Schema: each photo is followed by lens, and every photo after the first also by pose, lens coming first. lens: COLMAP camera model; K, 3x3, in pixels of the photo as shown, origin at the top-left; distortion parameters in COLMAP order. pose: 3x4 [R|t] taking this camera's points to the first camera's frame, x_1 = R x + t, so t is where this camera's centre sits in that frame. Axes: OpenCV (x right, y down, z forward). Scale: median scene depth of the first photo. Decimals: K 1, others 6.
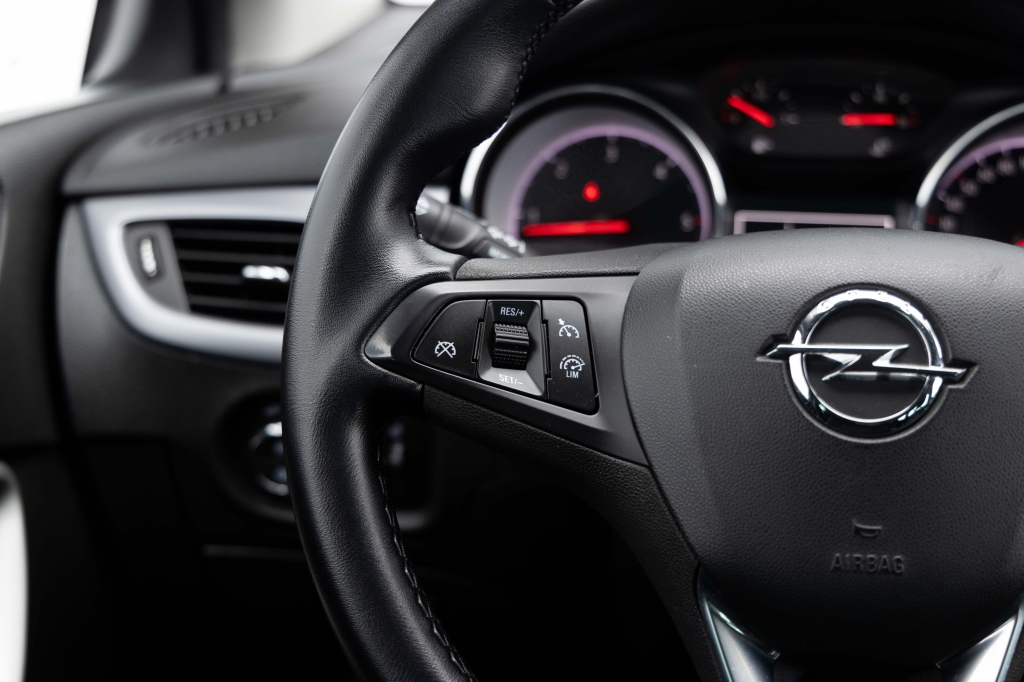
lens RADIAL K [[1466.4, 0, 514.7], [0, 1466.4, 344.7], [0, 0, 1]] dist [-0.000492, 0.000000]
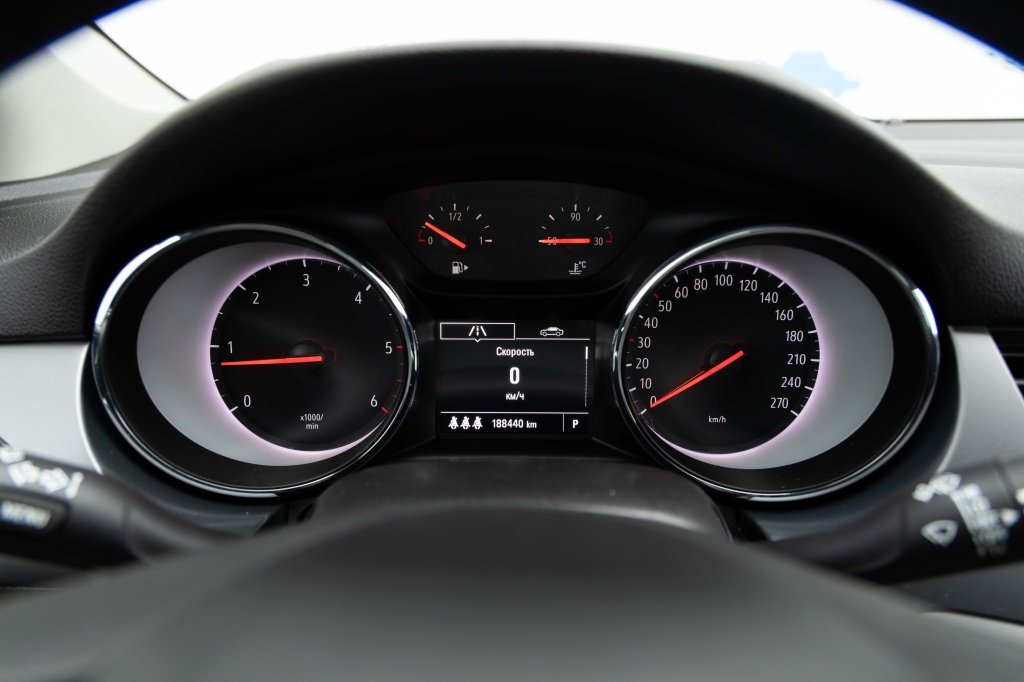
lens RADIAL K [[677.2, 0, 517.3], [0, 677.2, 342.1], [0, 0, 1]] dist [0.000275, -0.000153]
pose [[0.990620, -0.053638, 0.125681, 0.214138], [0.040520, 0.993677, 0.104707, -0.192690], [-0.130503, -0.098632, 0.986530, 0.790224]]
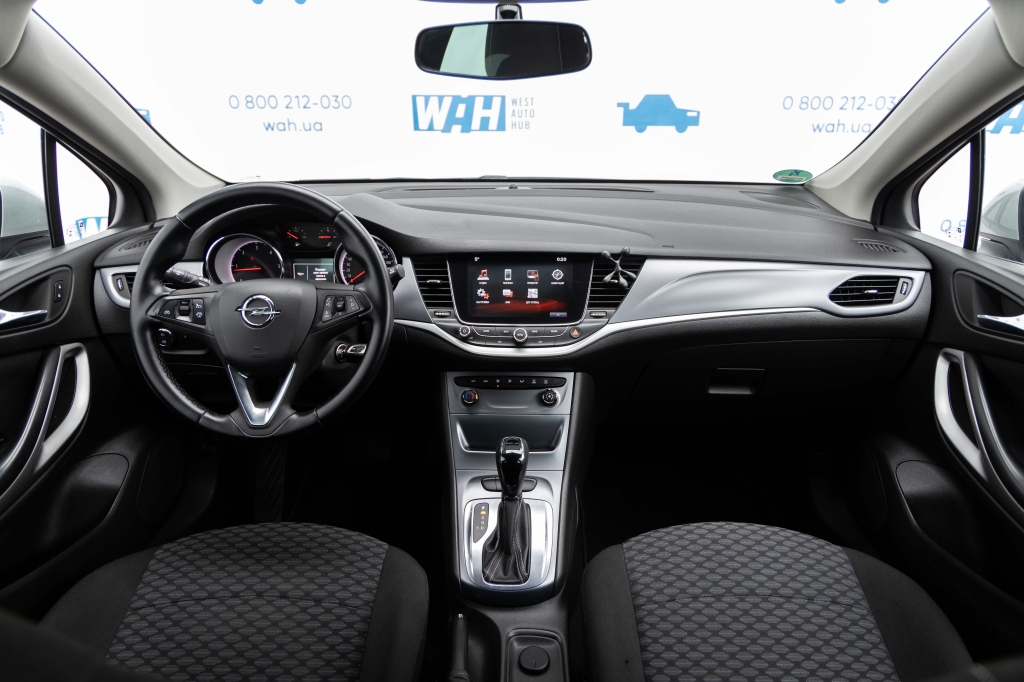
lens RADIAL K [[677.2, 0, 513.9], [0, 677.2, 340.0], [0, 0, 1]] dist [0.000275, -0.000153]
pose [[0.991459, -0.056135, 0.117722, 0.712508], [0.043283, 0.993097, 0.109018, -0.087589], [-0.123029, -0.102992, 0.987044, -1.096674]]
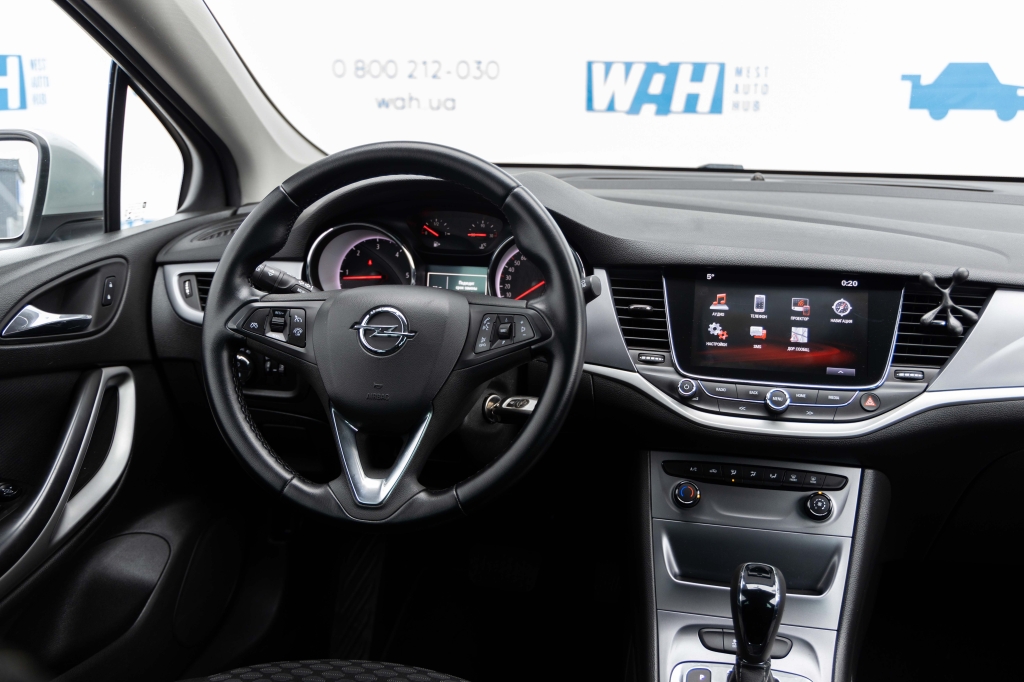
lens RADIAL K [[1004.9, 0, 515.2], [0, 1004.9, 340.3], [0, 0, 1]] dist [0.003320, 0.000000]
pose [[0.998122, 0.013985, -0.059646, 0.583234], [-0.013138, 0.999808, 0.014553, -0.002712], [0.059838, -0.013742, 0.998113, -0.971490]]
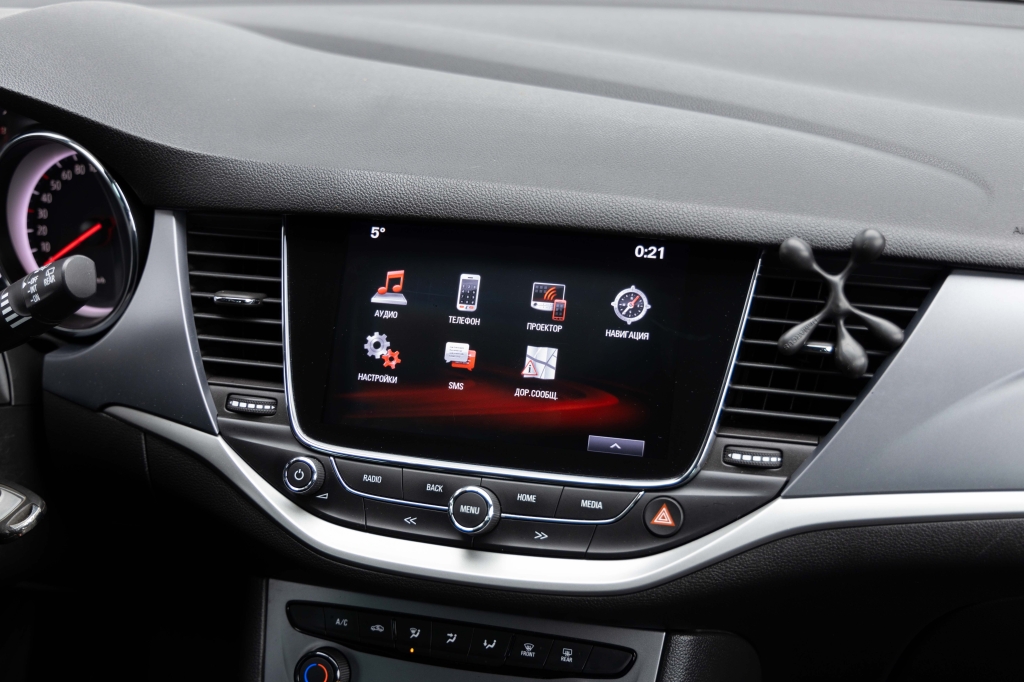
lens RADIAL K [[1466.4, 0, 503.8], [0, 1466.4, 341.1], [0, 0, 1]] dist [-0.000492, 0.000000]
pose [[0.991692, 0.018752, -0.127262, 1.208495], [0.002887, 0.985824, 0.167758, -0.262479], [0.128604, -0.166732, 0.977579, -0.267451]]
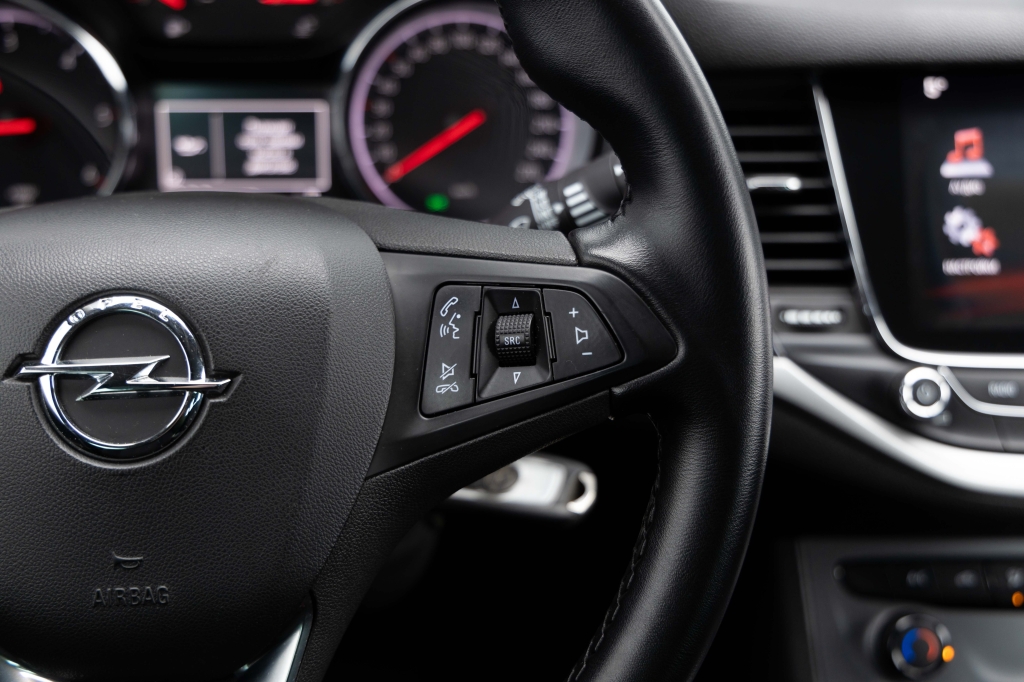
lens RADIAL K [[1466.4, 0, 502.9], [0, 1466.4, 336.4], [0, 0, 1]] dist [-0.000492, 0.000000]
pose [[0.984705, -0.076790, 0.156394, 0.304808], [0.046428, 0.980828, 0.189263, -0.161680], [-0.167929, -0.179107, 0.969392, 0.069689]]
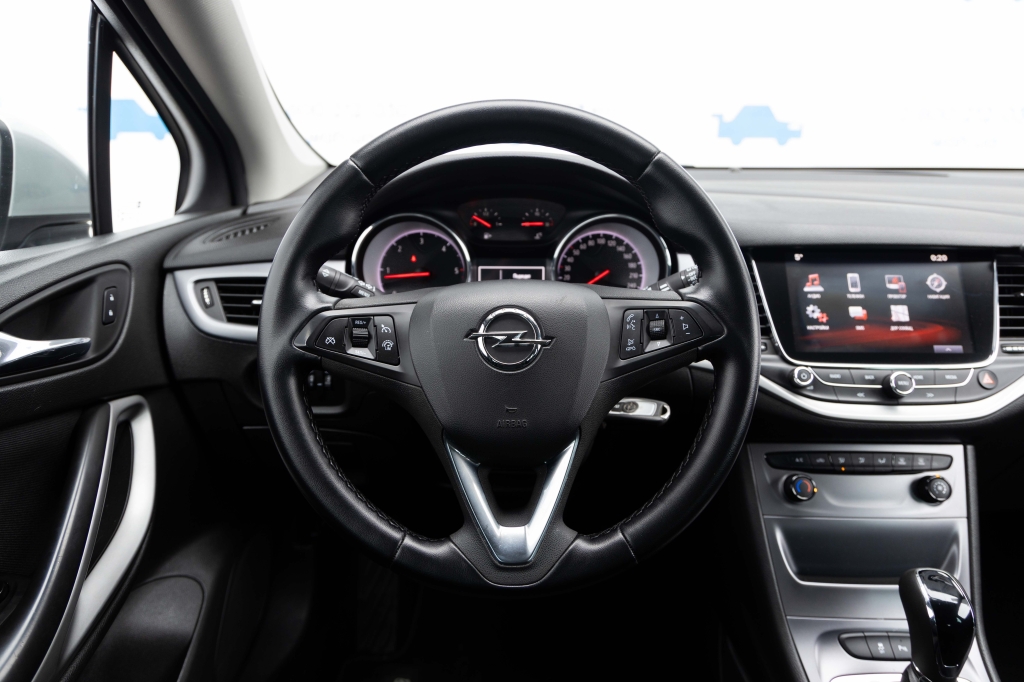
lens RADIAL K [[677.2, 0, 514.9], [0, 677.2, 341.7], [0, 0, 1]] dist [0.000275, -0.000153]
pose [[0.990469, -0.047124, 0.129427, 0.097347], [0.040618, 0.997797, 0.052455, -0.037393], [-0.131613, -0.046698, 0.990201, -0.079371]]
